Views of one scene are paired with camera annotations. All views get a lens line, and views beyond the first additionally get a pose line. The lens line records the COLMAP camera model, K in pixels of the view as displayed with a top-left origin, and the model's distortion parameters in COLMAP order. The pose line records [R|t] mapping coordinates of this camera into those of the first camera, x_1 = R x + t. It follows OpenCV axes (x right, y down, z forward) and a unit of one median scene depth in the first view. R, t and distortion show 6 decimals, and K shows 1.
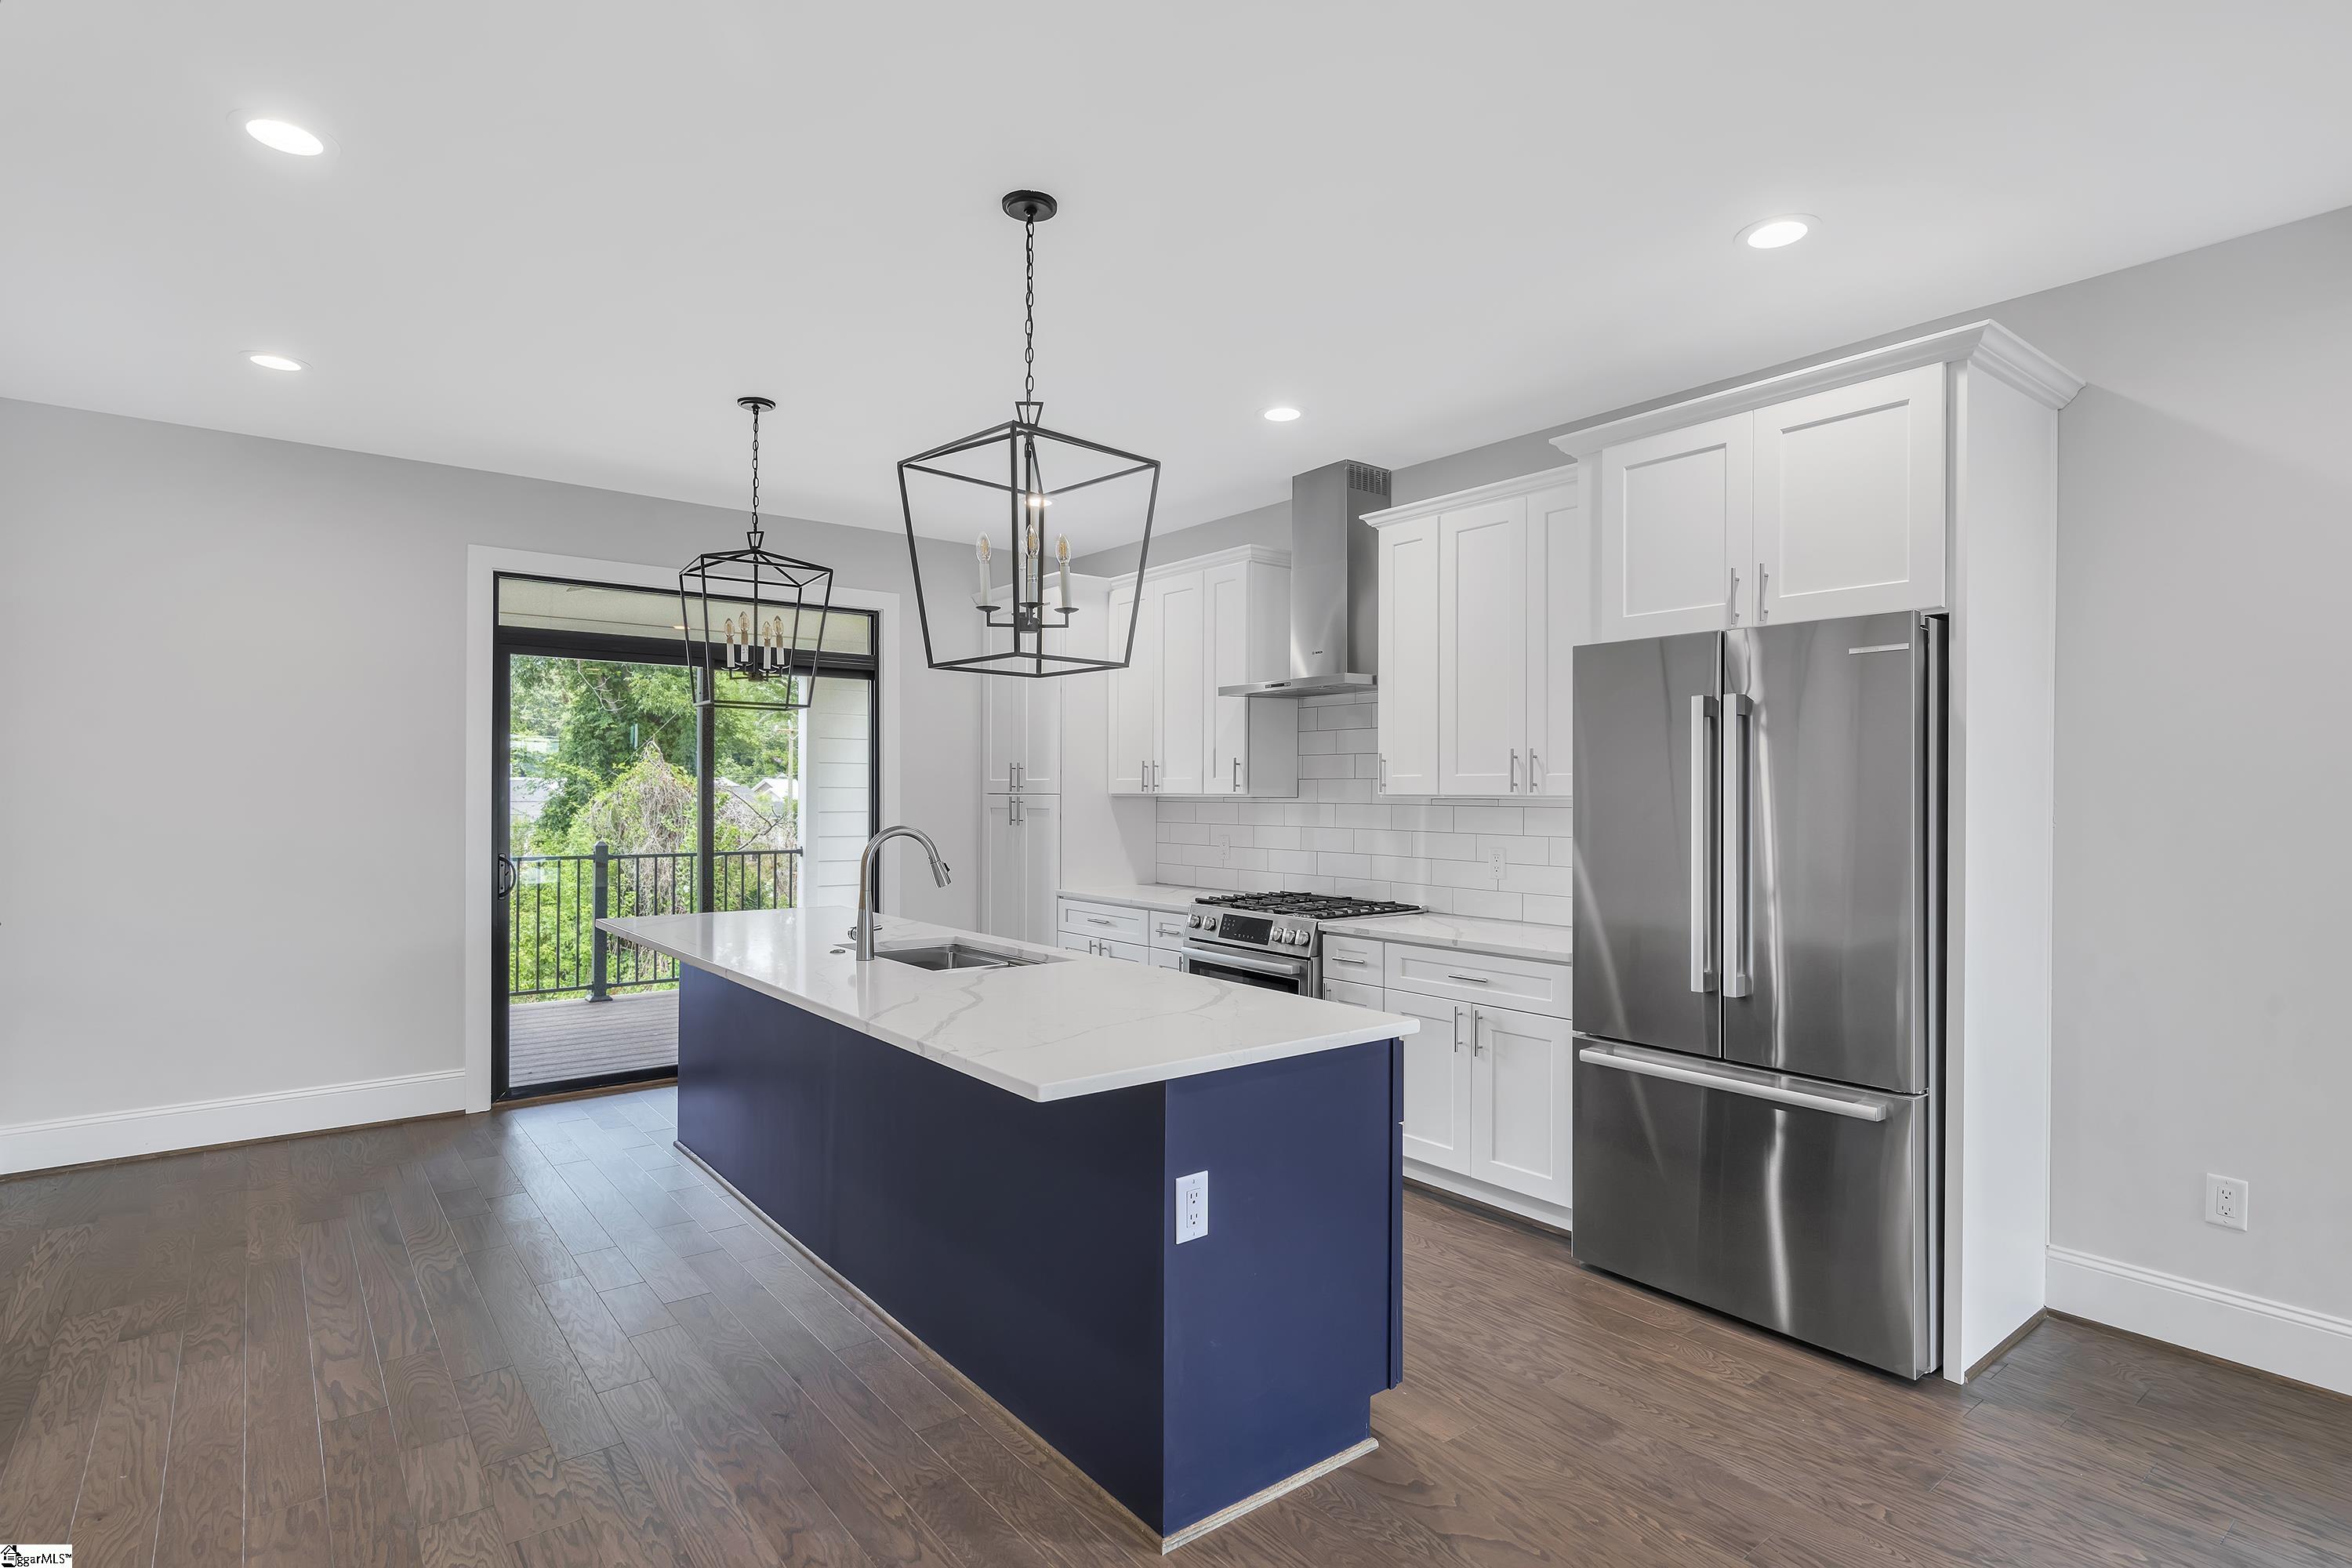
lens RADIAL K [[1176.8, 0, 1178.6], [0, 1176.8, 778.4], [0, 0, 1]] dist [0.004424, 0.000470]
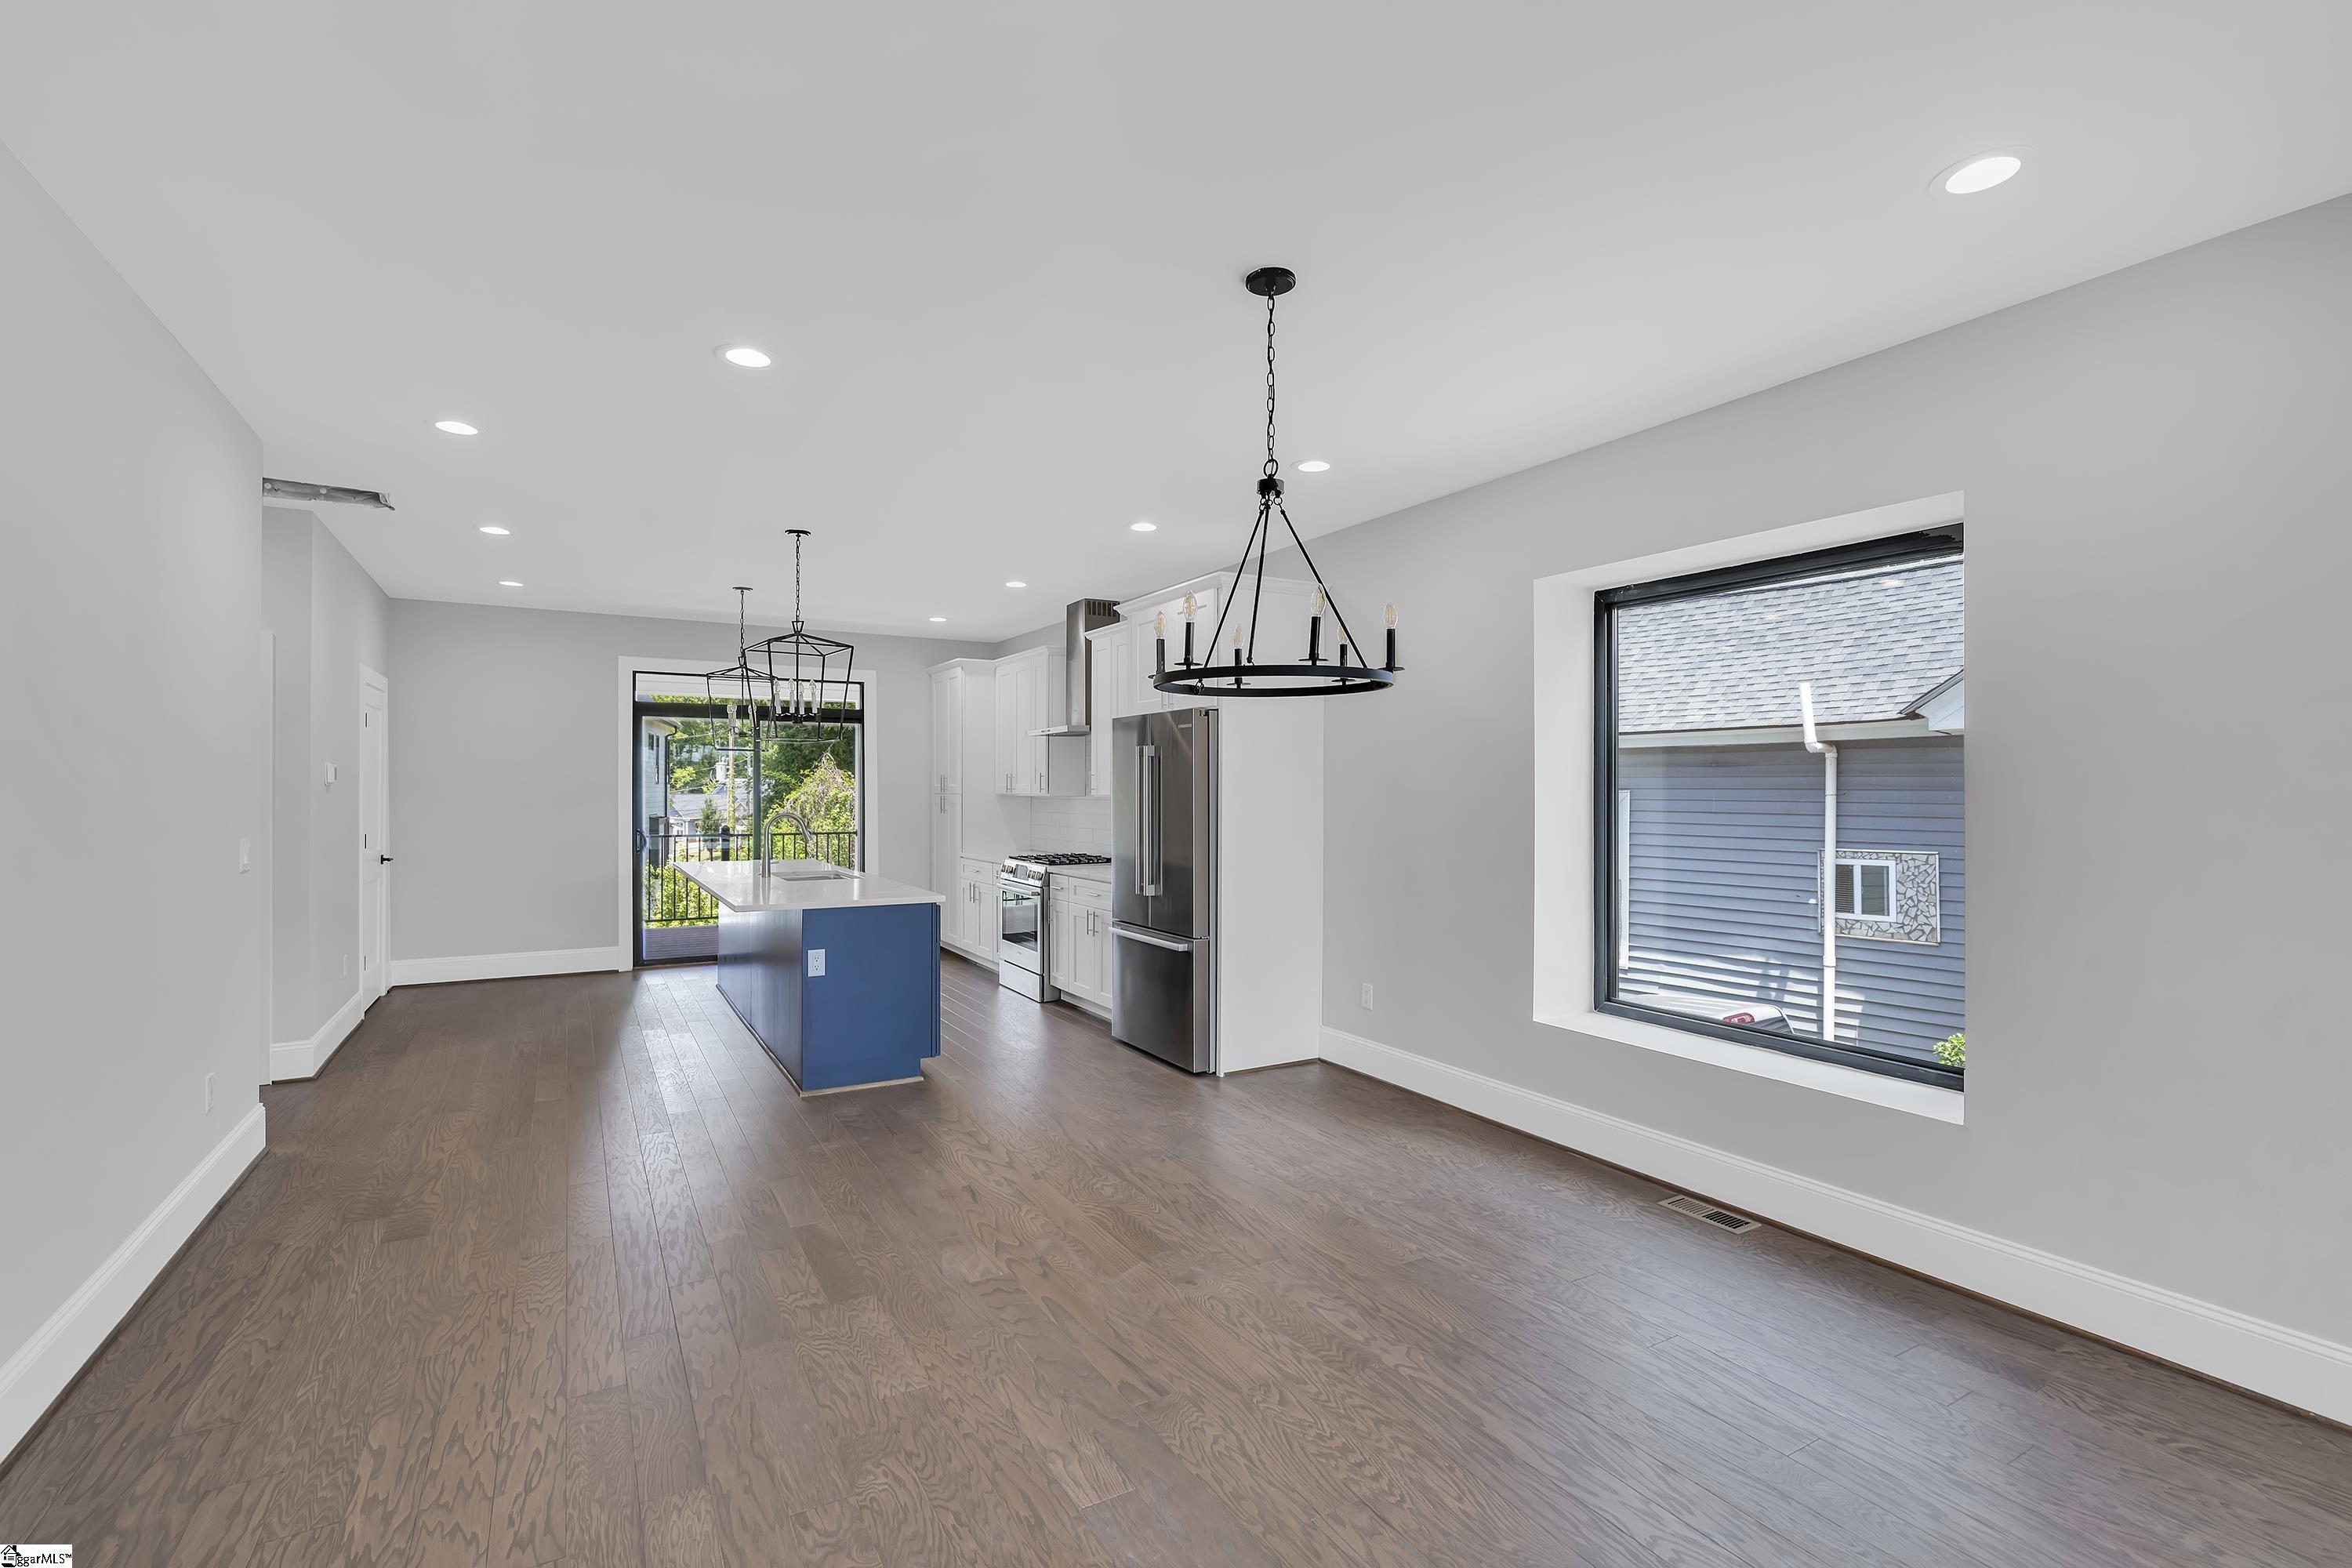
lens RADIAL K [[1056.7, 0, 1176.9], [0, 1056.7, 791.2], [0, 0, 1]] dist [-0.002849, -0.000670]
pose [[0.989651, -0.002369, -0.143473, 0.461904], [0.004165, 0.999917, 0.012219, -0.008914], [0.143432, -0.012690, 0.989579, -0.463423]]
